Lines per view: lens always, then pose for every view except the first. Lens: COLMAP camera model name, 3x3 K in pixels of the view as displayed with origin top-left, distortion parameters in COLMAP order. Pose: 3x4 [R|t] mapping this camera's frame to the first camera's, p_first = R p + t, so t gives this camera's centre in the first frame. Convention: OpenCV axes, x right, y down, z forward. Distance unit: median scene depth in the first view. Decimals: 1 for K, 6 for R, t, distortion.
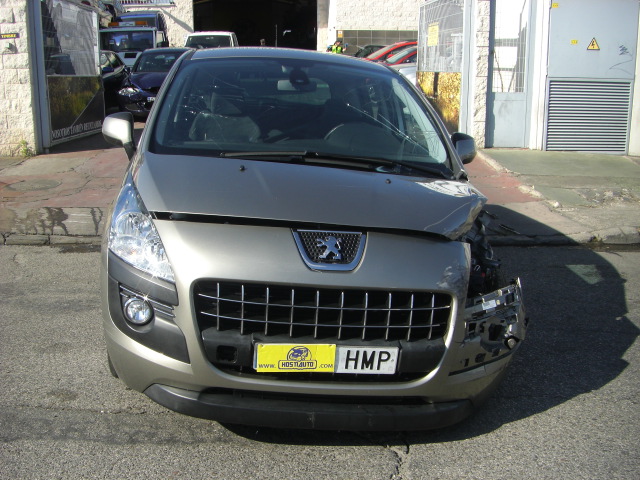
lens RADIAL K [[715.8, 0, 304.3], [0, 715.8, 276.7], [0, 0, 1]] dist [-0.164468, 0.061234]
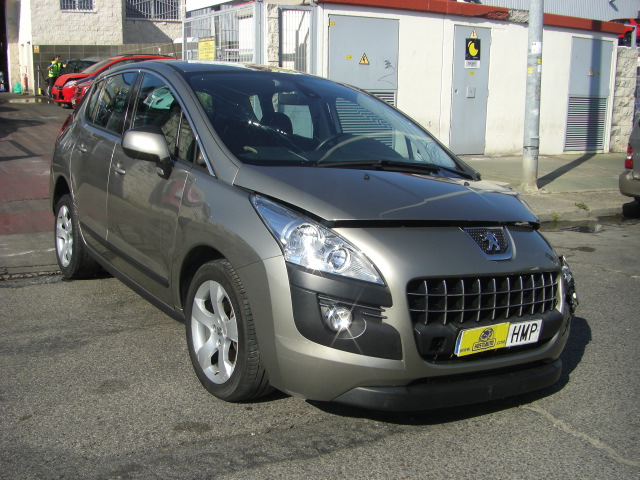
lens RADIAL K [[715.8, 0, 304.3], [0, 715.8, 276.7], [0, 0, 1]] dist [-0.164468, 0.061234]
pose [[0.894314, -0.103164, 0.435384, -0.716678], [0.111400, 0.993753, 0.006645, -0.023351], [-0.433350, 0.042559, 0.900220, 0.098719]]
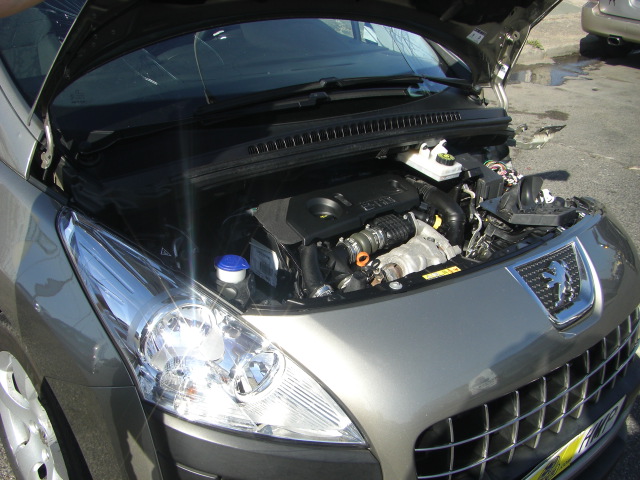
lens RADIAL K [[715.8, 0, 304.3], [0, 715.8, 276.7], [0, 0, 1]] dist [-0.164468, 0.061234]
pose [[0.823703, -0.271683, 0.497697, -0.405434], [0.140922, 0.948286, 0.284421, -0.231182], [-0.549231, -0.164142, 0.819392, 0.629246]]
